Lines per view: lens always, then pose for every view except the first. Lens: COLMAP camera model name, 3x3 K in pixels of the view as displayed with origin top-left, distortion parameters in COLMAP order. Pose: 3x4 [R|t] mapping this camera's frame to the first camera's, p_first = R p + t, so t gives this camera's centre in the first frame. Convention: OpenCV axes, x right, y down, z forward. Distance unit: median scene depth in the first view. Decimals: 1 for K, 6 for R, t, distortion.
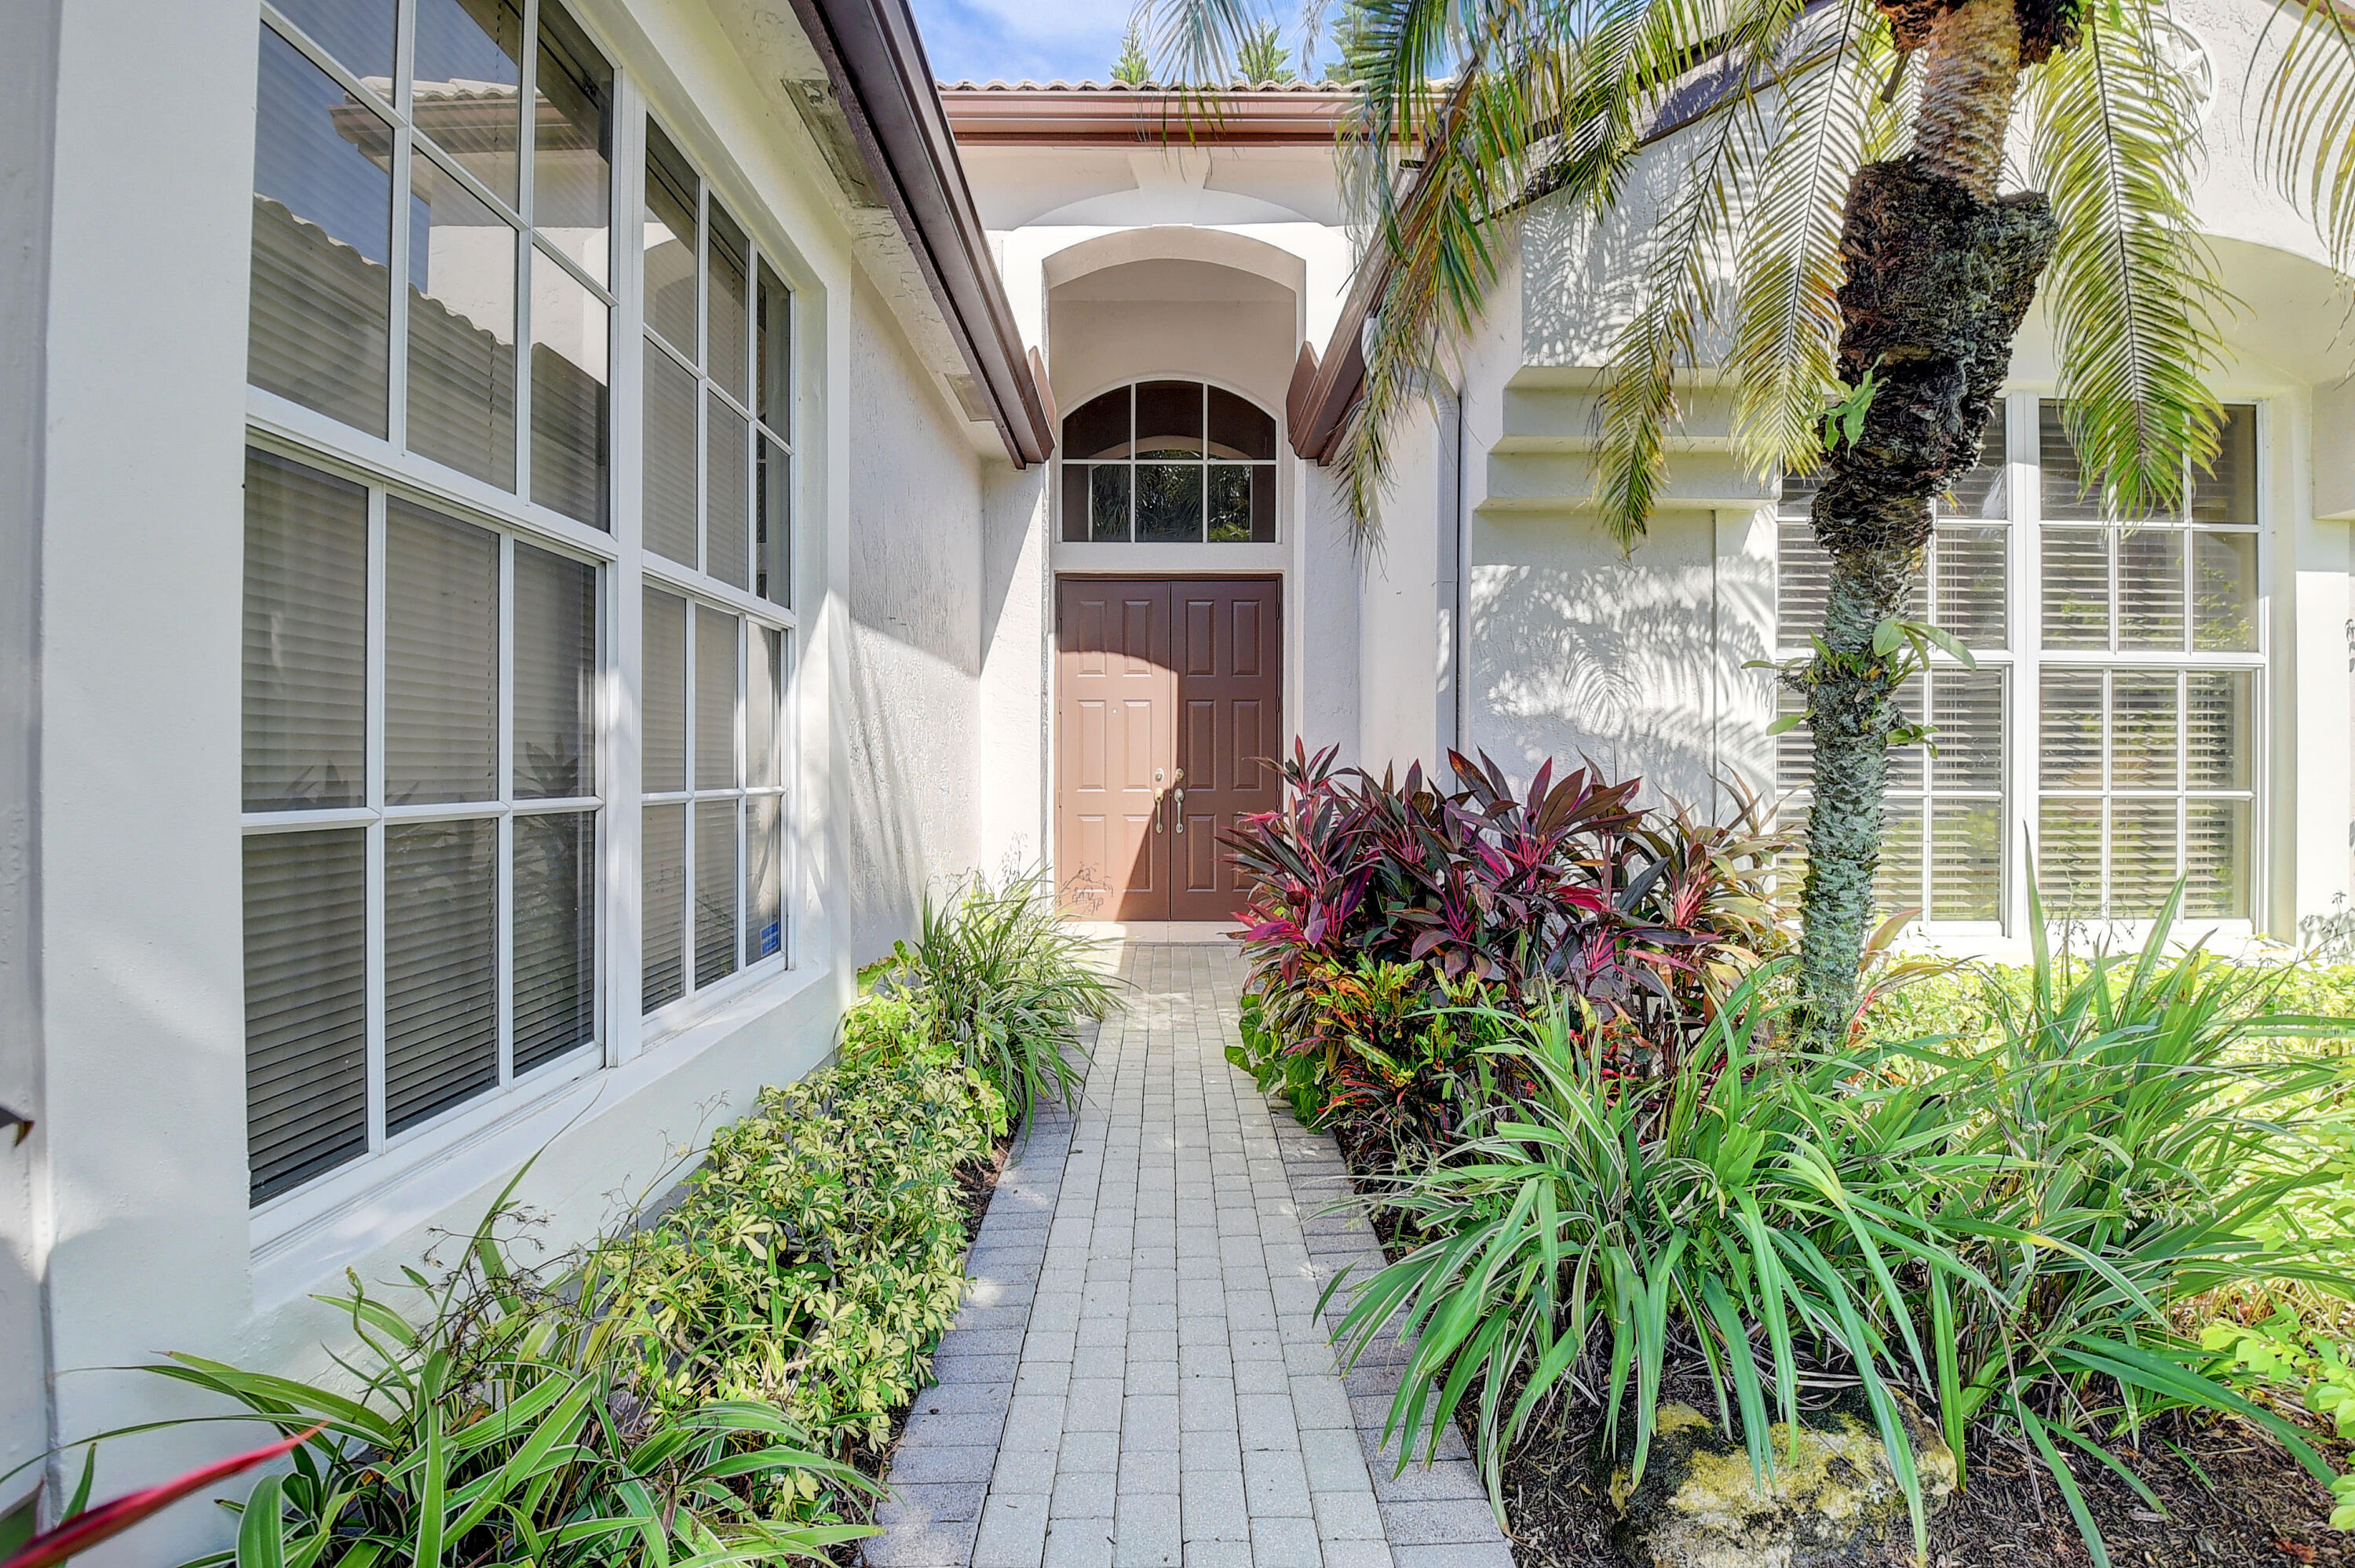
lens RADIAL K [[1041.8, 0, 1171.3], [0, 1041.8, 762.5], [0, 0, 1]] dist [0.012986, -0.026763]
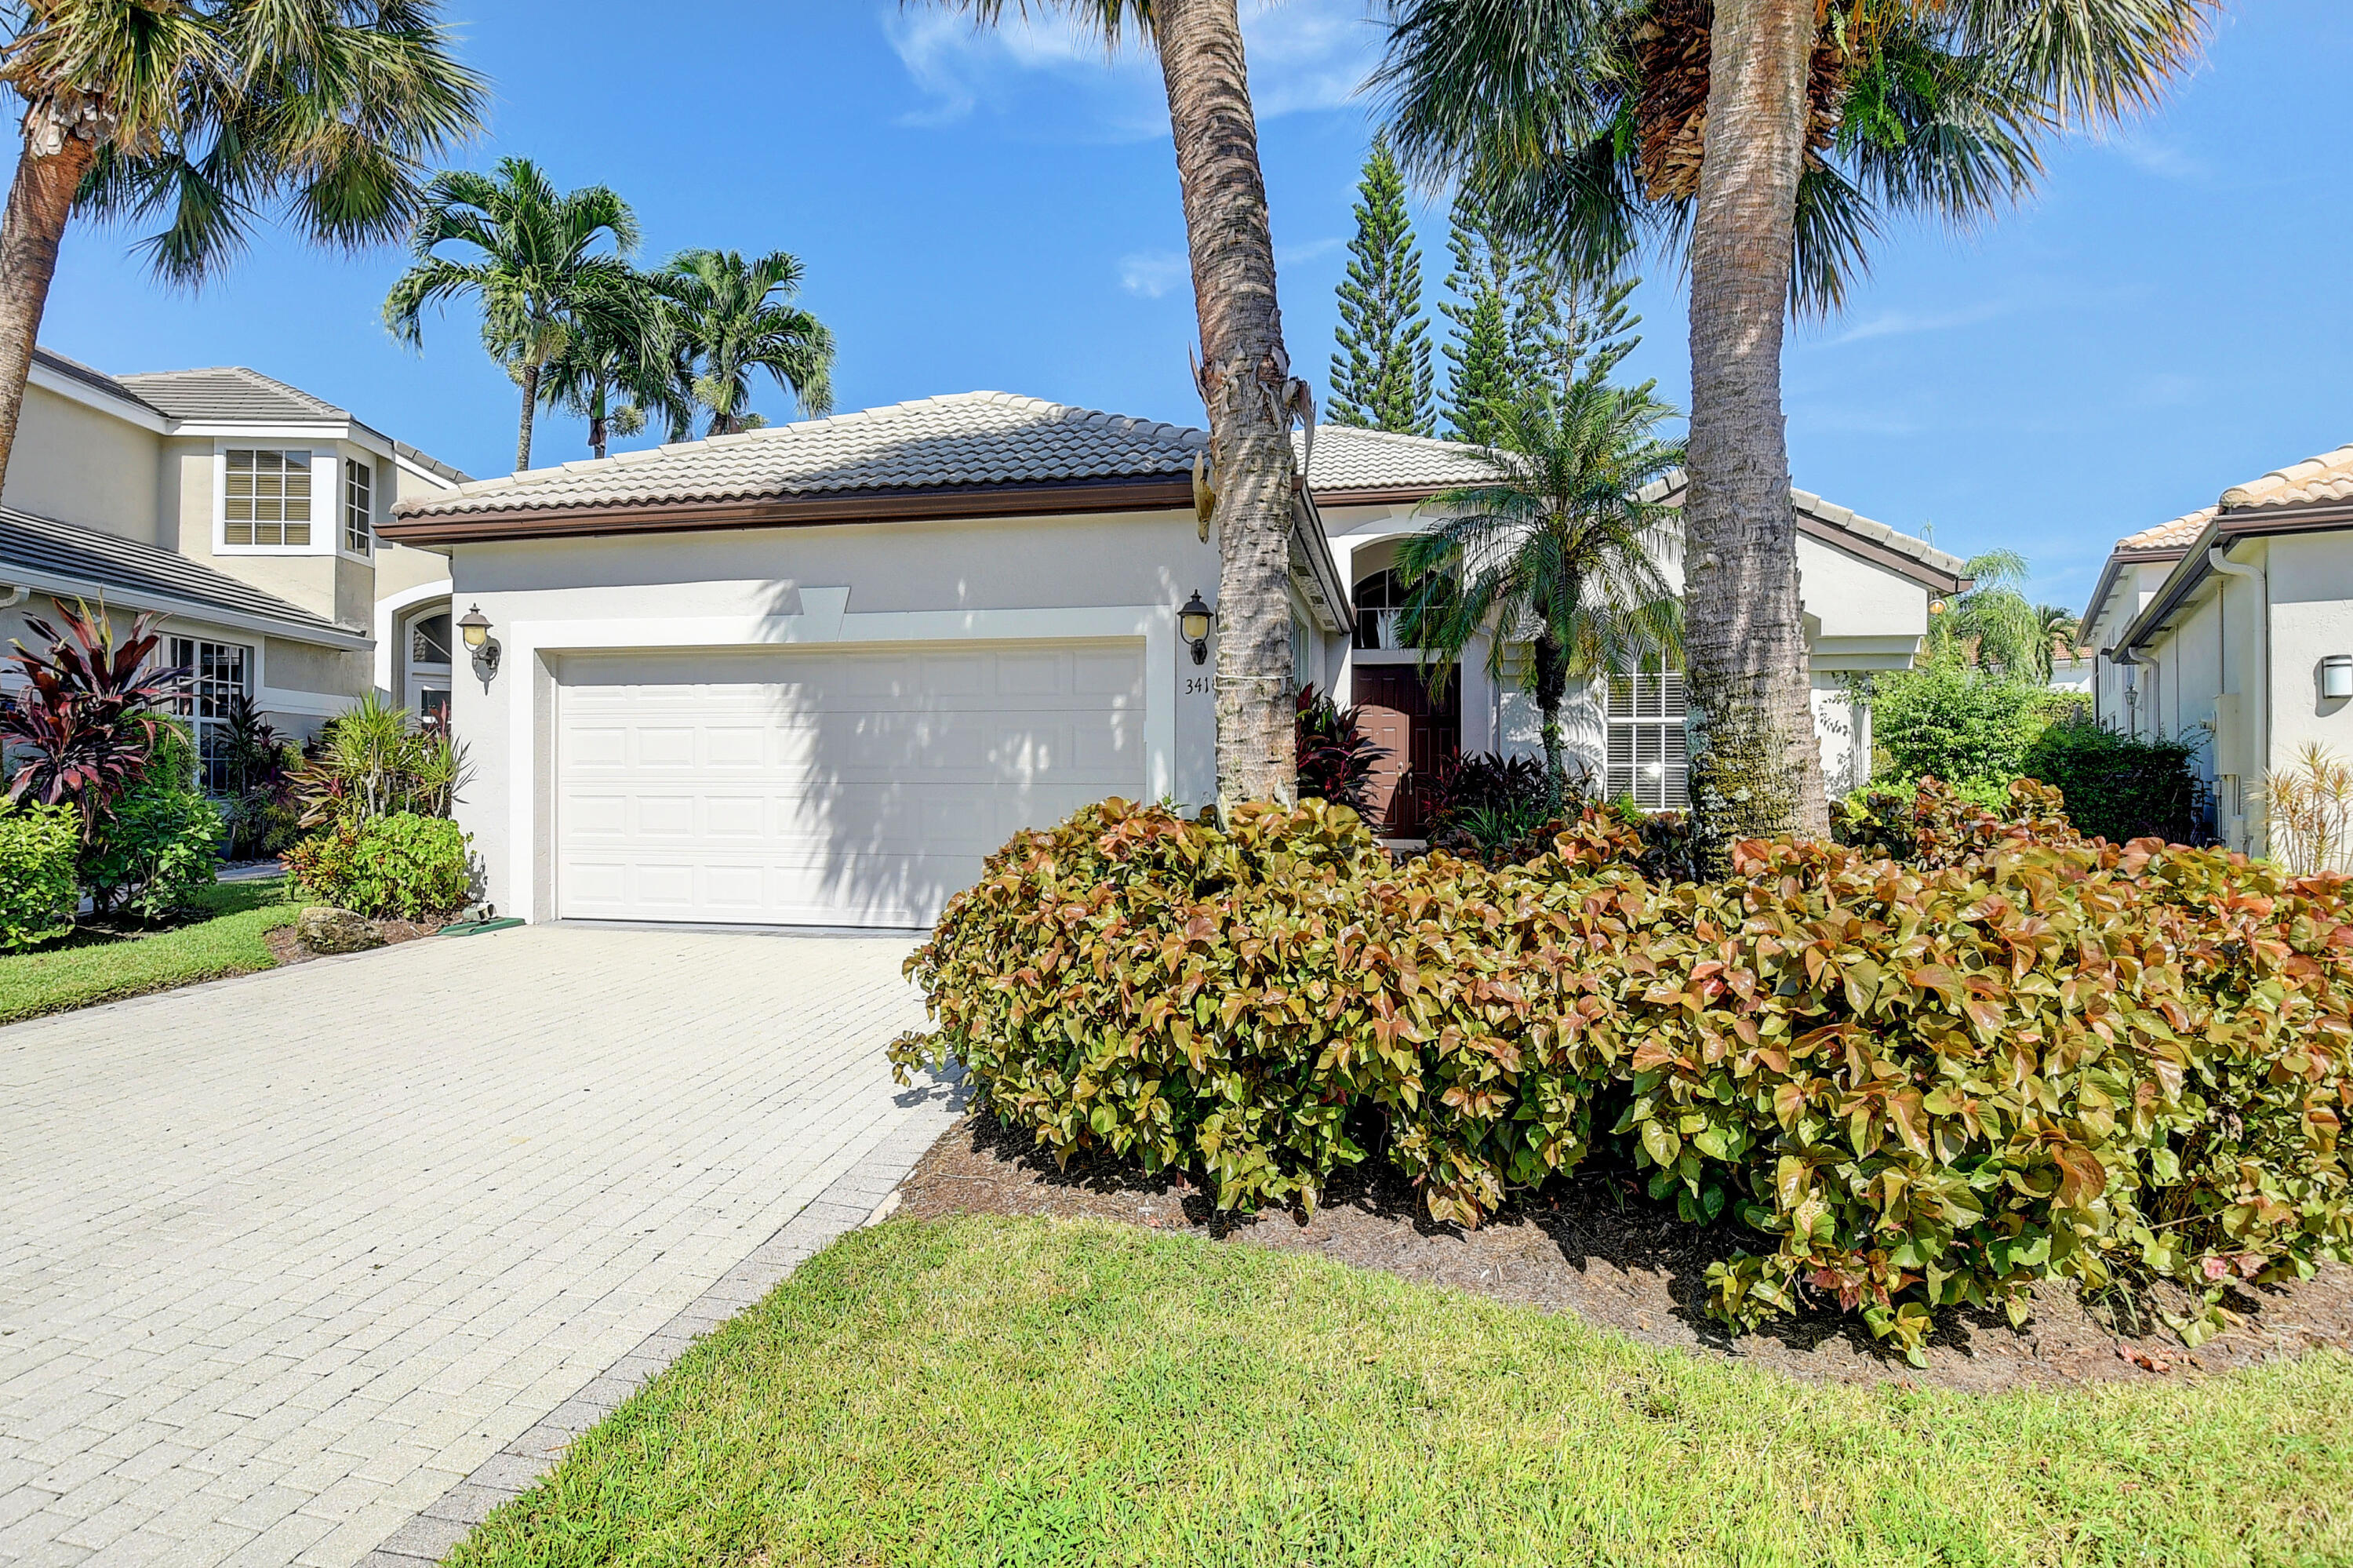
lens RADIAL K [[1208.4, 0, 1158.0], [0, 1208.4, 785.0], [0, 0, 1]] dist [0.022573, -0.048747]
pose [[0.976339, -0.001634, -0.216241, 0.068436], [0.001566, 0.999999, -0.000486, 0.082975], [0.216242, 0.000136, 0.976340, -2.699529]]
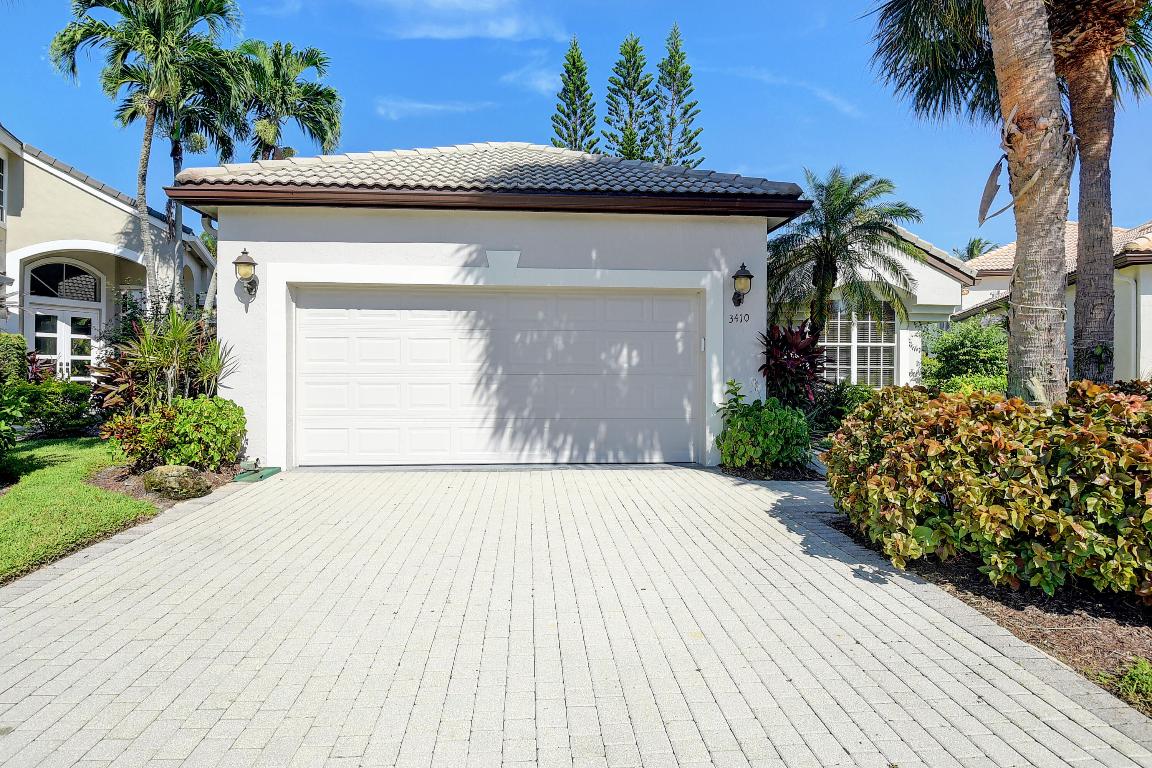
lens RADIAL K [[631.5, 0, 576.0], [0, 631.5, 384.0], [0, 0, 1]] dist [0.002093, -0.021235]
pose [[0.997269, -0.005003, 0.073683, -1.038421], [0.004604, 0.999974, 0.005583, 0.099893], [-0.073709, -0.005229, 0.997266, -2.491664]]
